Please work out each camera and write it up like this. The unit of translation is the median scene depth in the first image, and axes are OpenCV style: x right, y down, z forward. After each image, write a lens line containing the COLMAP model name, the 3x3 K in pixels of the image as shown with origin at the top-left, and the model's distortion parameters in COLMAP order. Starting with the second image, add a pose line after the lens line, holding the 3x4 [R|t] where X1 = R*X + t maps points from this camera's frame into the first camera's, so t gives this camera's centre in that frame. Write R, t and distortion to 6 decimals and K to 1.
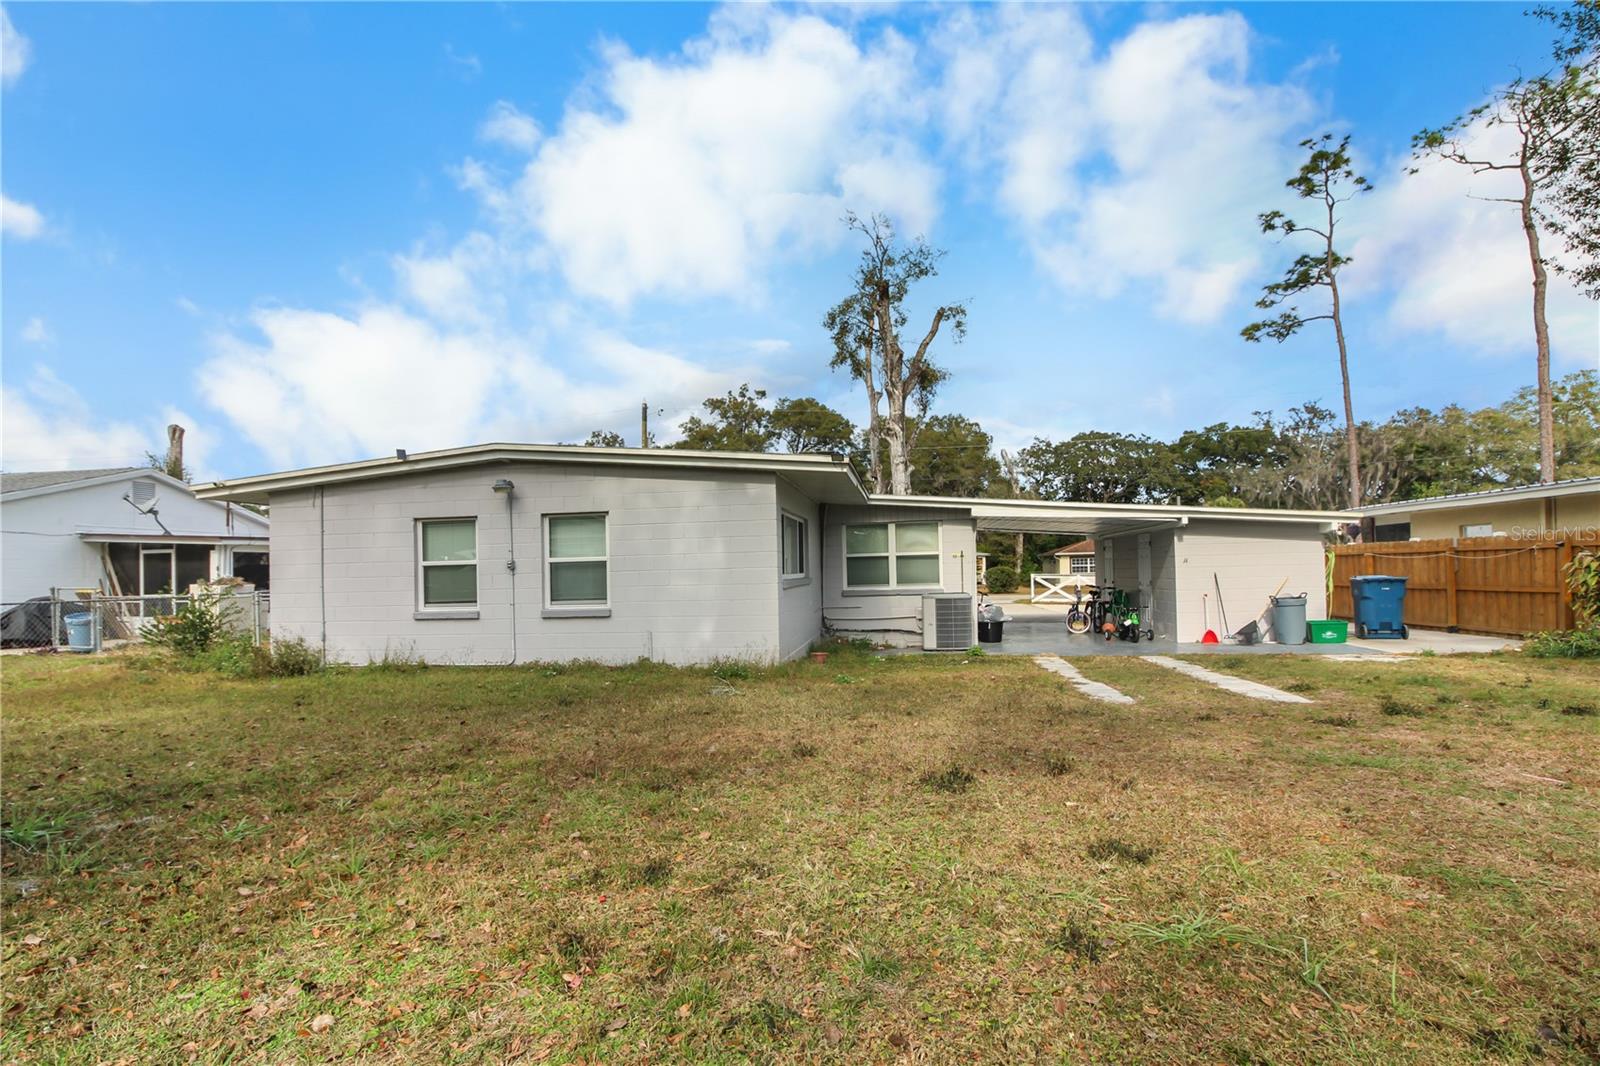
lens RADIAL K [[784.2, 0, 794.9], [0, 784.2, 538.6], [0, 0, 1]] dist [-0.002131, 0.018990]
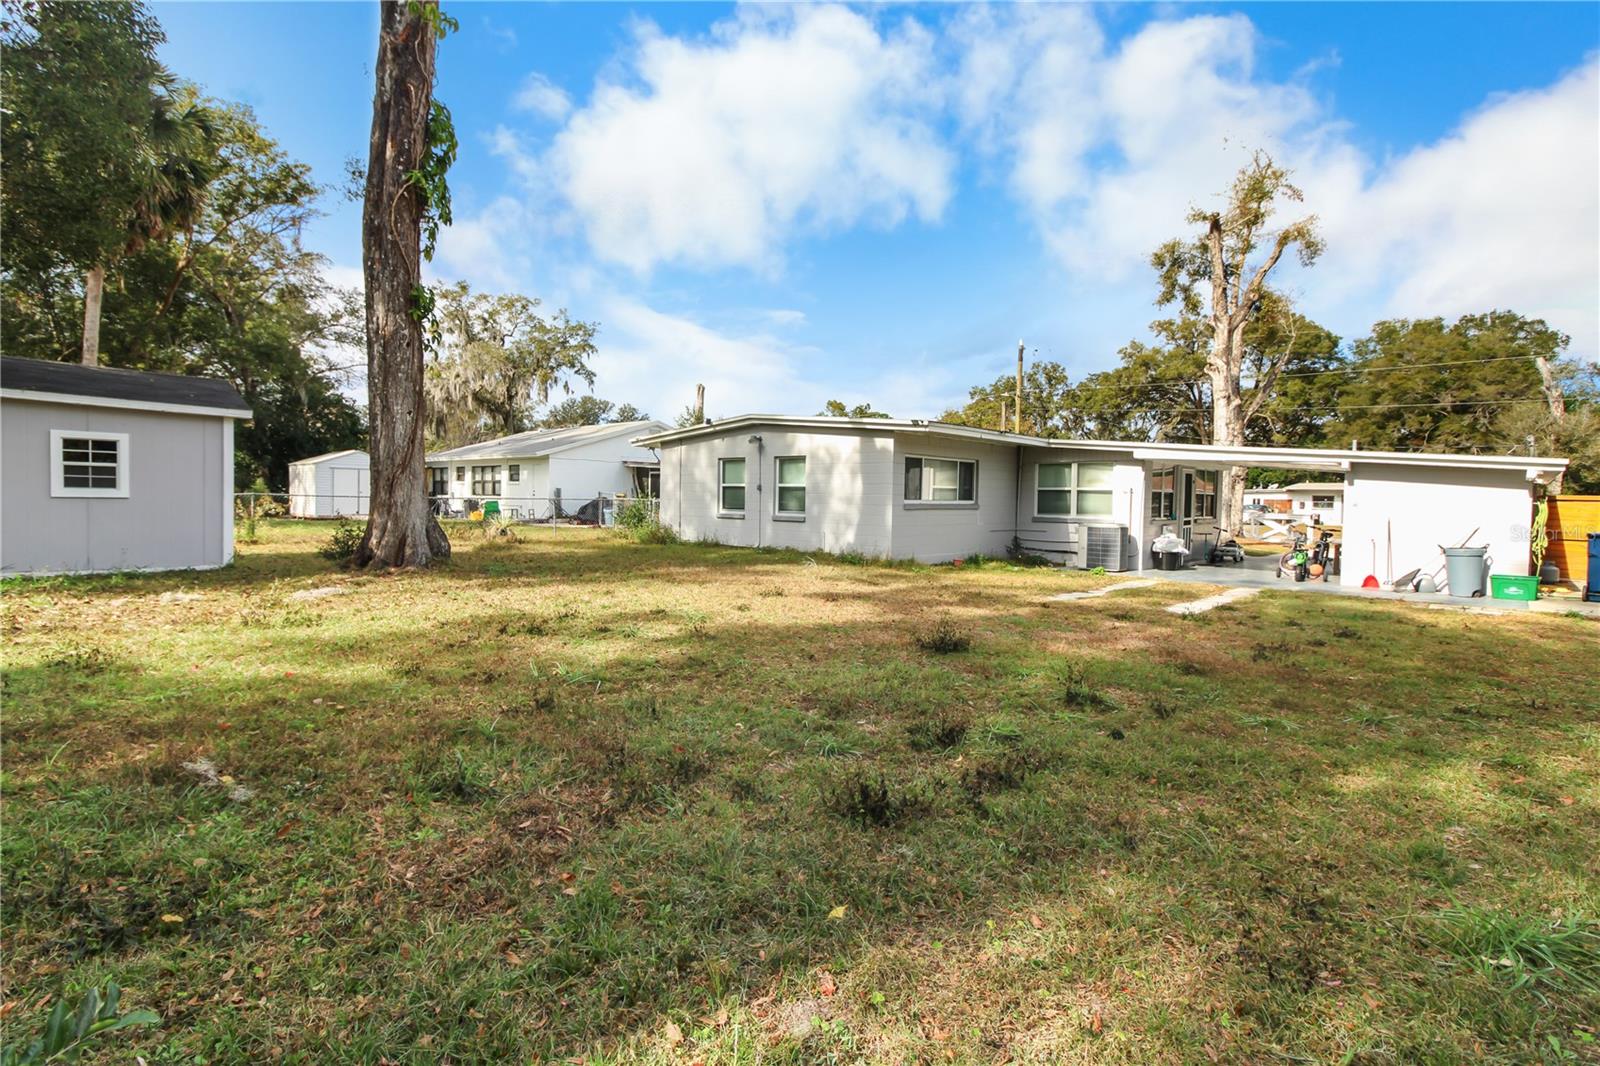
lens RADIAL K [[777.7, 0, 801.4], [0, 777.7, 502.5], [0, 0, 1]] dist [-0.000016, 0.016829]
pose [[0.826804, 0.043187, -0.560830, 0.447801], [-0.014629, 0.998362, 0.055312, -0.018832], [0.562300, -0.037528, 0.826081, -0.214492]]
